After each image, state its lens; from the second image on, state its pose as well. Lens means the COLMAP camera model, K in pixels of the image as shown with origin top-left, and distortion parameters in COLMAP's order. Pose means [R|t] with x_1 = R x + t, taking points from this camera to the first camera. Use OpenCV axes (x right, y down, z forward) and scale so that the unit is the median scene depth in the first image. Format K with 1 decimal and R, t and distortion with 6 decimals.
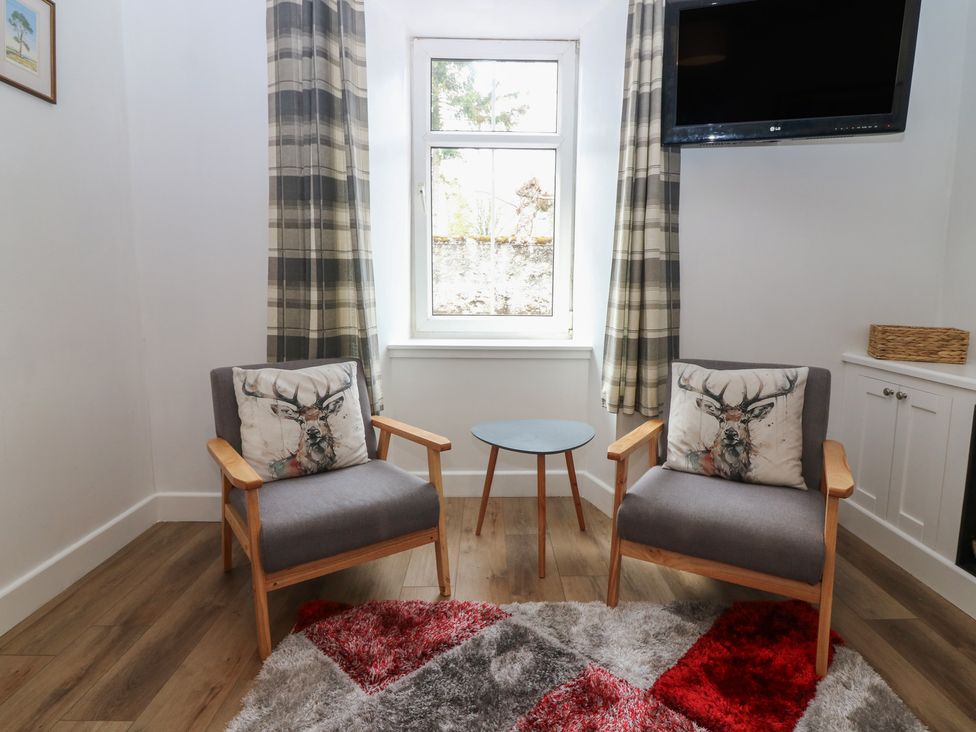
lens RADIAL K [[574.0, 0, 490.0], [0, 574.0, 354.4], [0, 0, 1]] dist [0.002223, -0.011085]
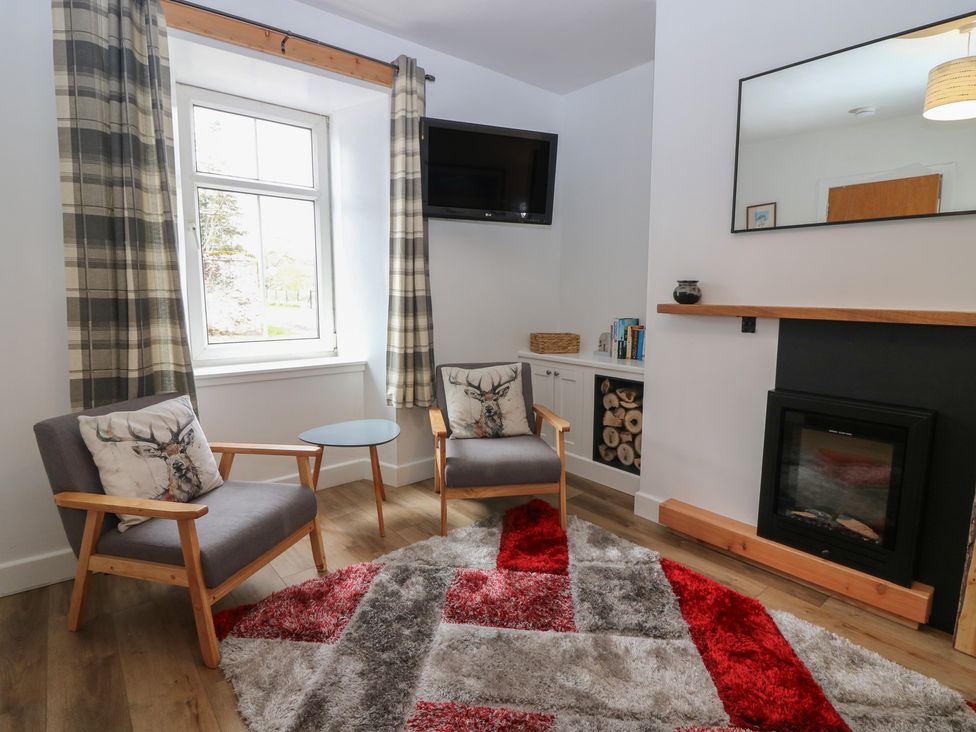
lens RADIAL K [[521.4, 0, 502.0], [0, 521.4, 354.4], [0, 0, 1]] dist [0.000516, -0.013146]
pose [[0.765604, -0.080330, 0.638277, -0.433425], [0.082870, 0.996222, 0.025978, -0.042989], [-0.637952, 0.033005, 0.769369, -0.124686]]
